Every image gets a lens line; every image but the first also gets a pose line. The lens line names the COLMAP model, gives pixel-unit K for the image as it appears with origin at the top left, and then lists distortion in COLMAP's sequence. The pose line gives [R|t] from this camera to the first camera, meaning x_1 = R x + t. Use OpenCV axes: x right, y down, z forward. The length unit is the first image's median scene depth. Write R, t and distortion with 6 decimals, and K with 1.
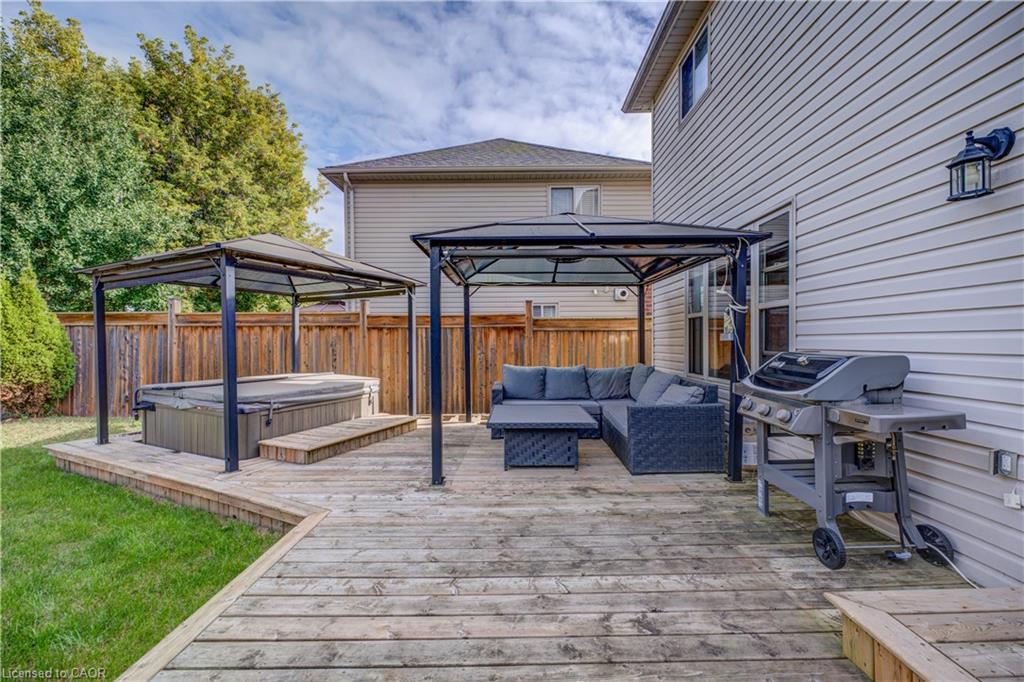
lens RADIAL K [[407.6, 0, 515.4], [0, 407.6, 343.1], [0, 0, 1]] dist [-0.001621, 0.000095]
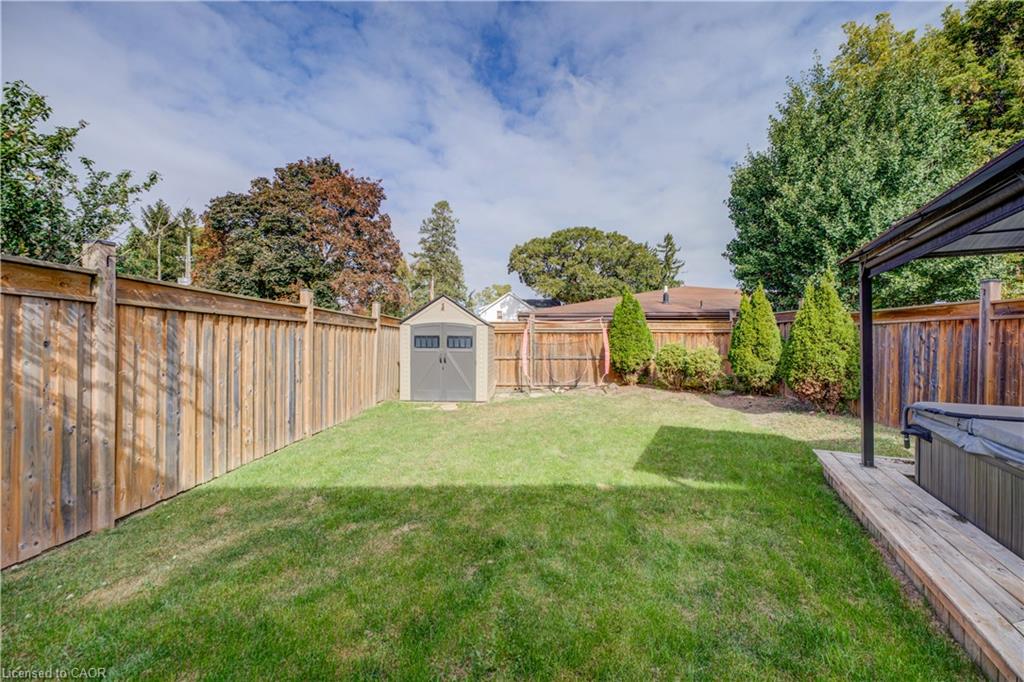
lens RADIAL K [[407.6, 0, 514.1], [0, 407.6, 343.9], [0, 0, 1]] dist [-0.001621, 0.000095]
pose [[-0.020353, 0.008224, -0.999759, -0.113976], [-0.006209, 0.999946, 0.008352, -0.000428], [0.999774, 0.006377, -0.020301, 0.189352]]
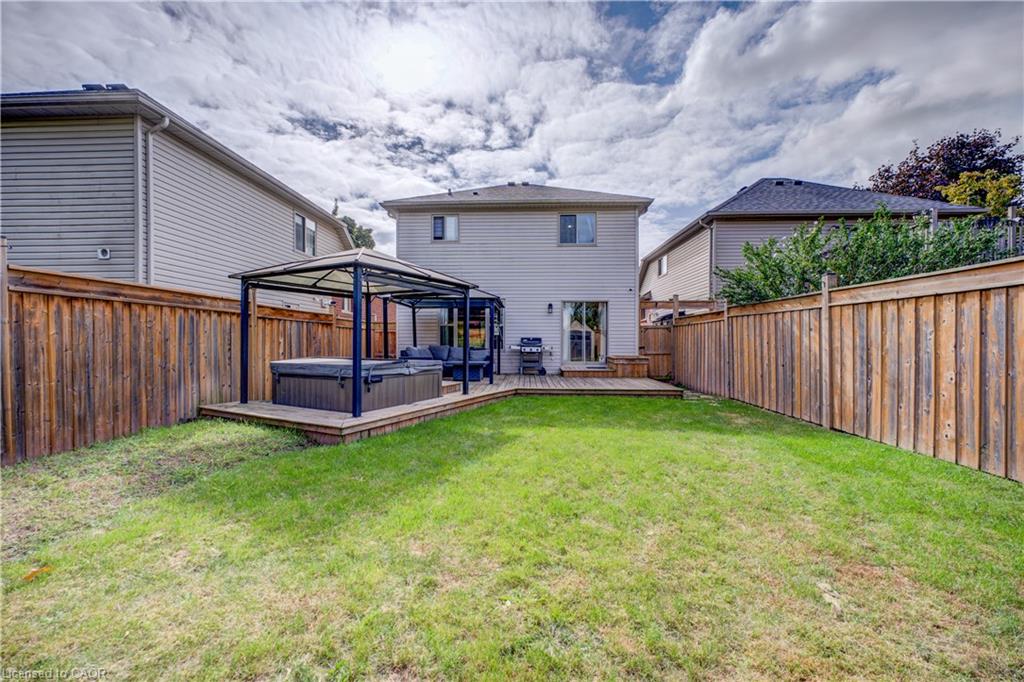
lens RADIAL K [[407.6, 0, 511.4], [0, 407.6, 342.0], [0, 0, 1]] dist [-0.001621, 0.000095]
pose [[0.049127, 0.003290, 0.998787, -1.334214], [0.004924, 0.999982, -0.003536, 0.030877], [-0.998780, 0.005092, 0.049110, 0.324103]]
